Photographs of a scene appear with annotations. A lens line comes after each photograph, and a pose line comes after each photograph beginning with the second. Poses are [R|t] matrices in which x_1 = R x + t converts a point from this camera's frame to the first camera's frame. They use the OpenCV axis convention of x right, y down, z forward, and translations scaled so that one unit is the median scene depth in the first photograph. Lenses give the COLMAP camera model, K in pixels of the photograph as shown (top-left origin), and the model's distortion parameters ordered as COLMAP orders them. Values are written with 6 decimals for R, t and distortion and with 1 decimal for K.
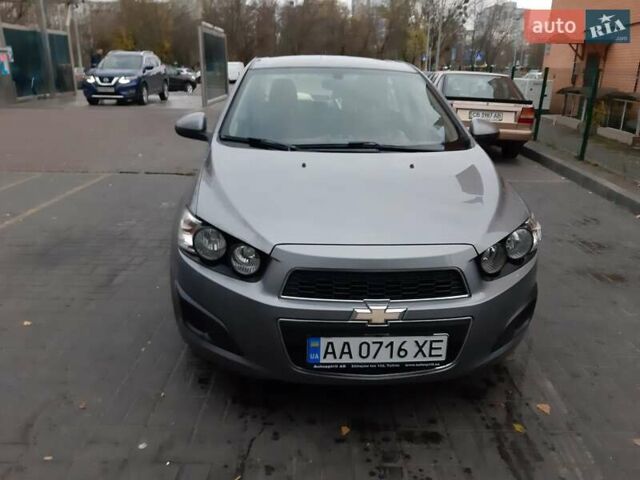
lens RADIAL K [[505.4, 0, 320.0], [0, 505.4, 240.0], [0, 0, 1]] dist [0.072199, -0.143518]
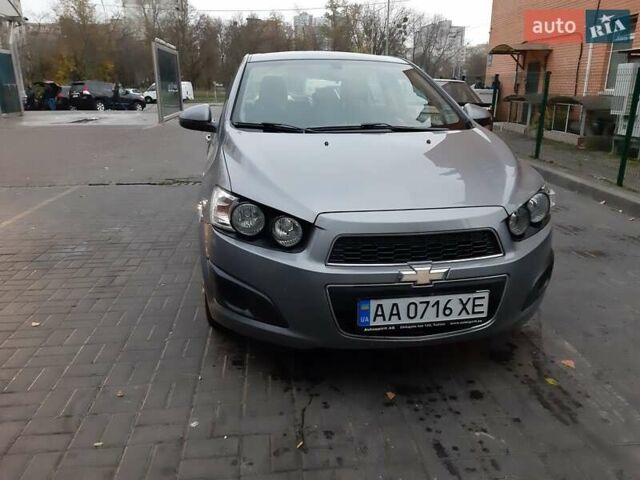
lens RADIAL K [[504.6, 0, 320.0], [0, 504.6, 240.0], [0, 0, 1]] dist [0.059590, -0.110685]
pose [[0.994488, -0.049332, 0.092519, -0.168498], [0.052361, 0.998159, -0.030606, 0.086710], [-0.090839, 0.035282, 0.995240, -0.008092]]
